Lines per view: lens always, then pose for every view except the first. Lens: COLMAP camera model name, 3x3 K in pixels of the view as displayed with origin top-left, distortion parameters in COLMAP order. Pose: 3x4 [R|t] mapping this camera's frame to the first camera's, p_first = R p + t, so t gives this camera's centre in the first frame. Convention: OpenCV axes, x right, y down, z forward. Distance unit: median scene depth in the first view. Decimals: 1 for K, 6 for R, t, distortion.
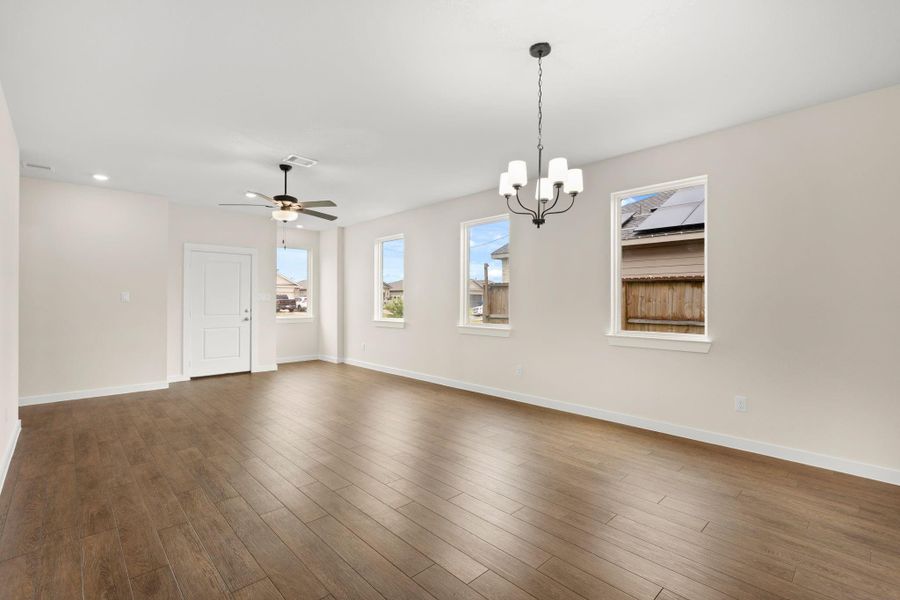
lens RADIAL K [[415.6, 0, 450.0], [0, 415.6, 300.0], [0, 0, 1]] dist [-0.002318, -0.000045]
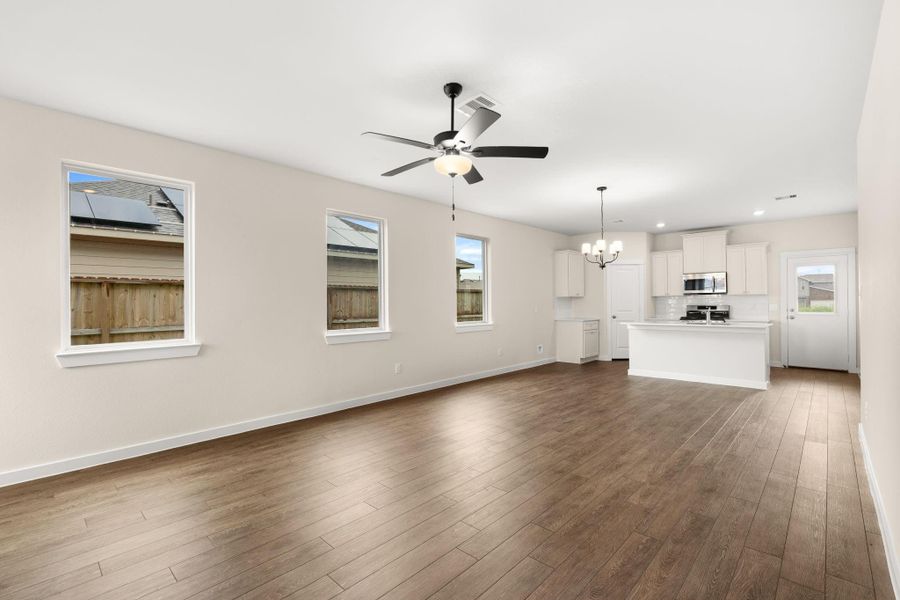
lens RADIAL K [[401.6, 0, 452.0], [0, 401.6, 305.8], [0, 0, 1]] dist [-0.010273, 0.000084]
pose [[-0.062213, -0.007452, 0.998035, -0.712250], [0.008672, 0.999930, 0.008006, 0.000834], [-0.998025, 0.009153, -0.062144, 0.741653]]
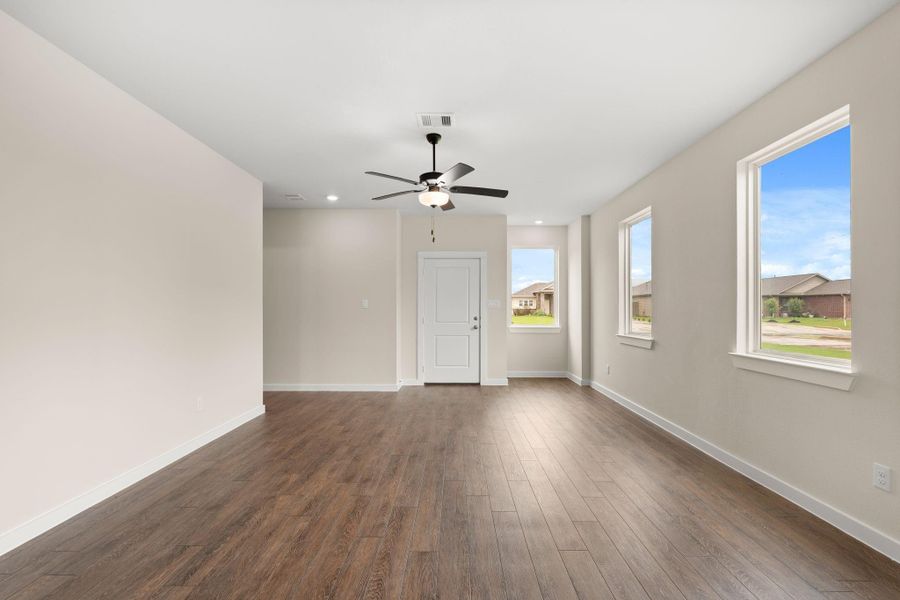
lens RADIAL K [[401.6, 0, 452.0], [0, 401.6, 305.8], [0, 0, 1]] dist [-0.010273, 0.000084]
pose [[0.721756, -0.004783, -0.692131, 0.108527], [0.000481, 0.999979, -0.006409, 0.003503], [0.692147, 0.004292, 0.721743, 0.337093]]
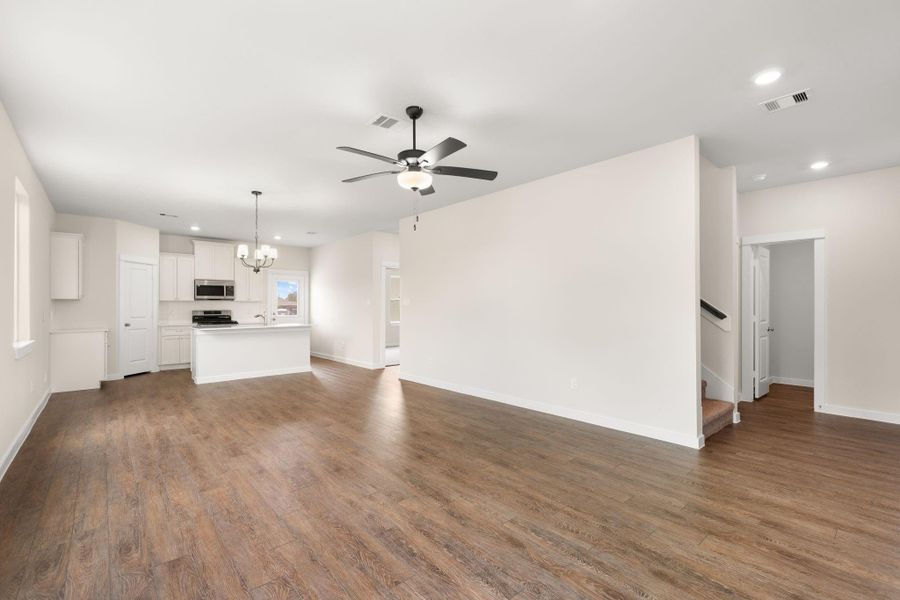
lens RADIAL K [[401.6, 0, 452.0], [0, 401.6, 305.8], [0, 0, 1]] dist [-0.010273, 0.000084]
pose [[-0.999303, -0.000080, 0.037334, -0.346560], [-0.000166, 0.999997, -0.002306, 0.003869], [-0.037334, -0.002311, -0.999300, 1.184553]]
